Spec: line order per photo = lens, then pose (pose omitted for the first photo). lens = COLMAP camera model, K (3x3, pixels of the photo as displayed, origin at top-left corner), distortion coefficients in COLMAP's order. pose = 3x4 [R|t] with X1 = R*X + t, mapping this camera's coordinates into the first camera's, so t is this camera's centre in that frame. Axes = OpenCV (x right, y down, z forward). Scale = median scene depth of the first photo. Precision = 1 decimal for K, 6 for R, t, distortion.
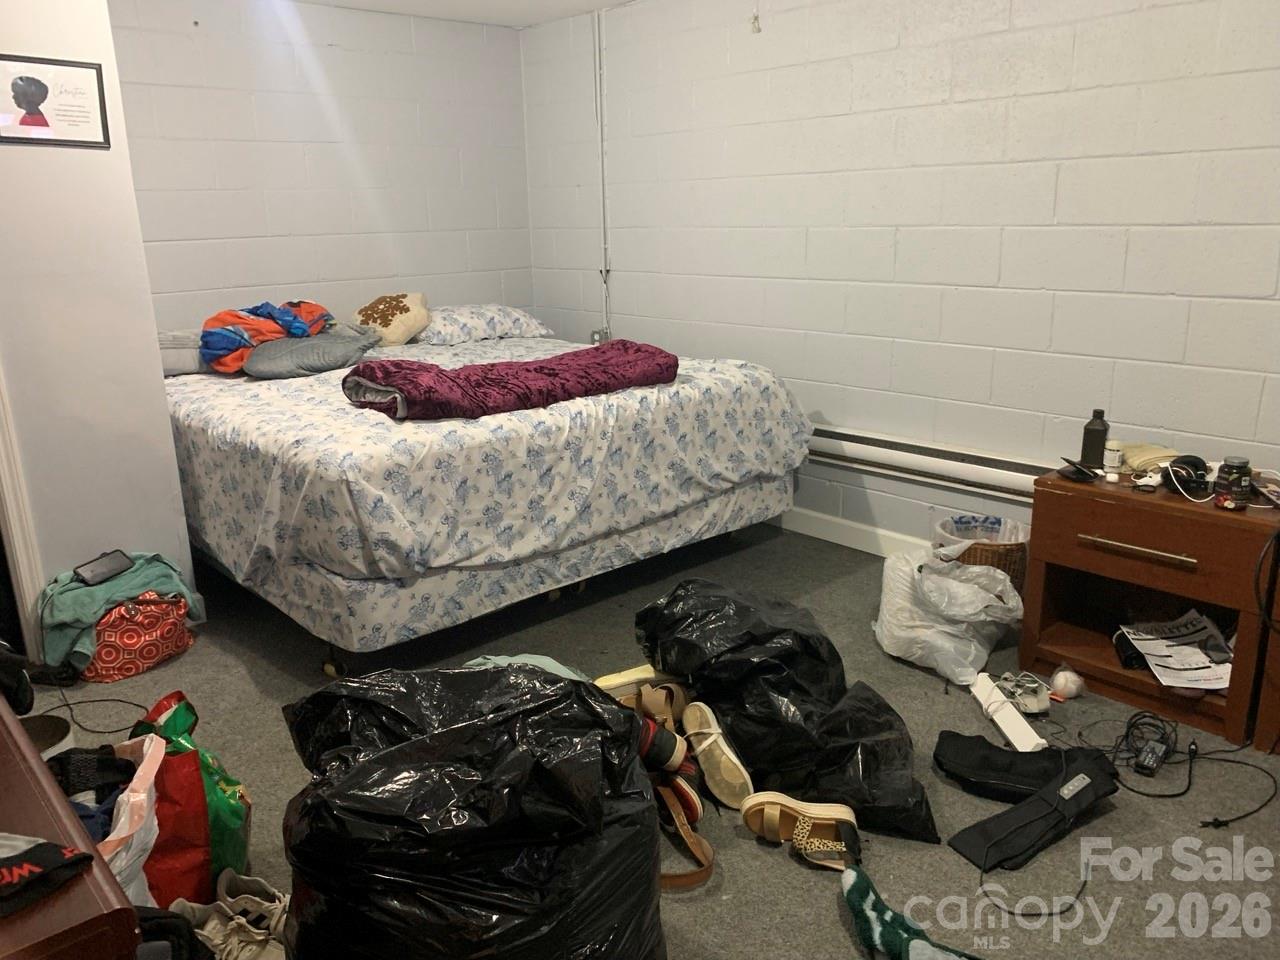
lens RADIAL K [[912.8, 0, 647.3], [0, 912.8, 473.0], [0, 0, 1]] dist [-0.031898, -0.004292]
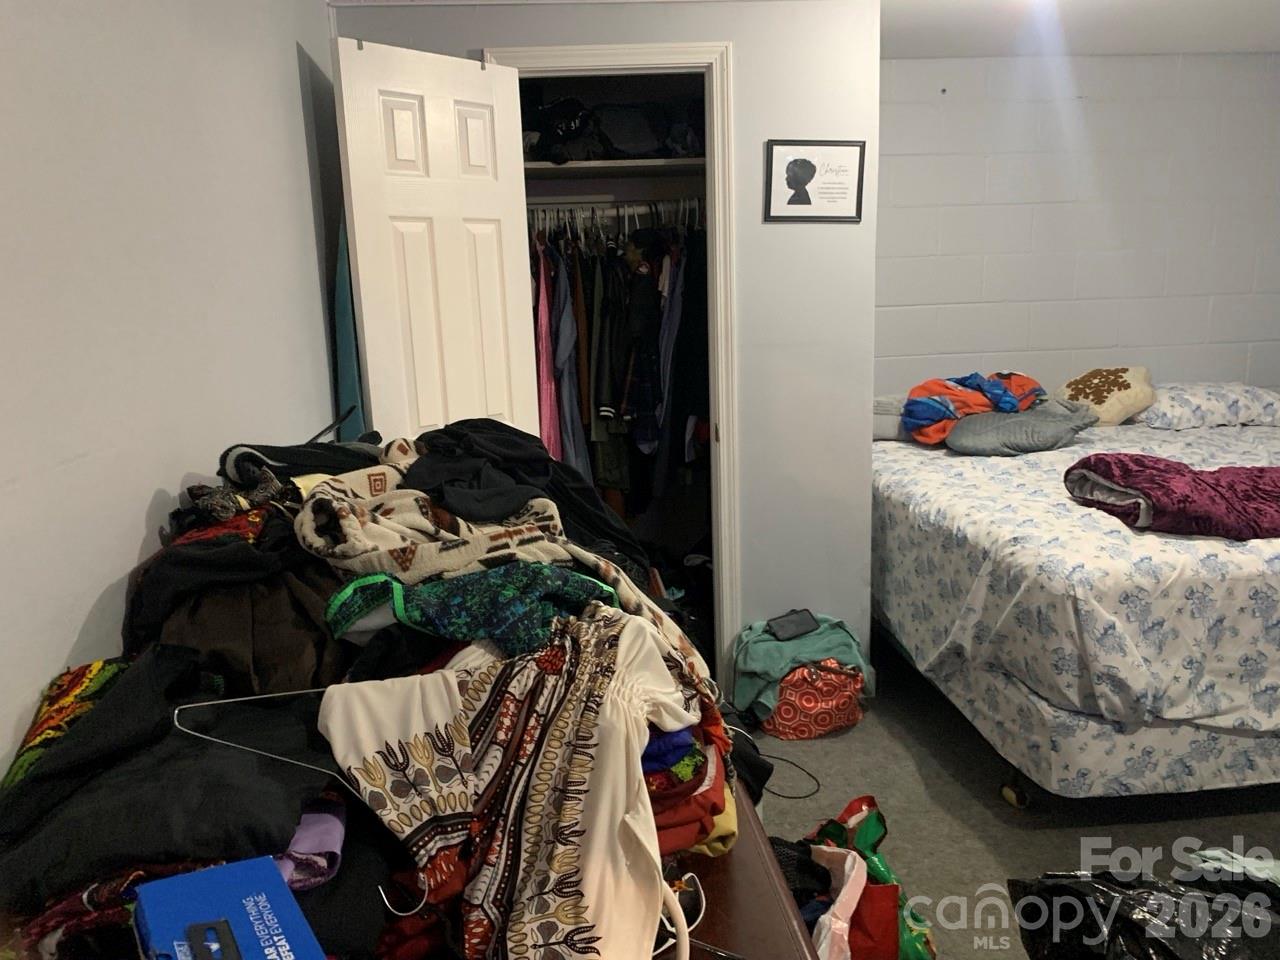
lens RADIAL K [[912.8, 0, 647.3], [0, 912.8, 473.0], [0, 0, 1]] dist [-0.031898, -0.004292]
pose [[0.788796, 0.112369, -0.604297, -0.130327], [-0.139406, 0.990233, 0.002165, -0.048087], [0.598638, 0.082535, 0.796757, 0.059041]]
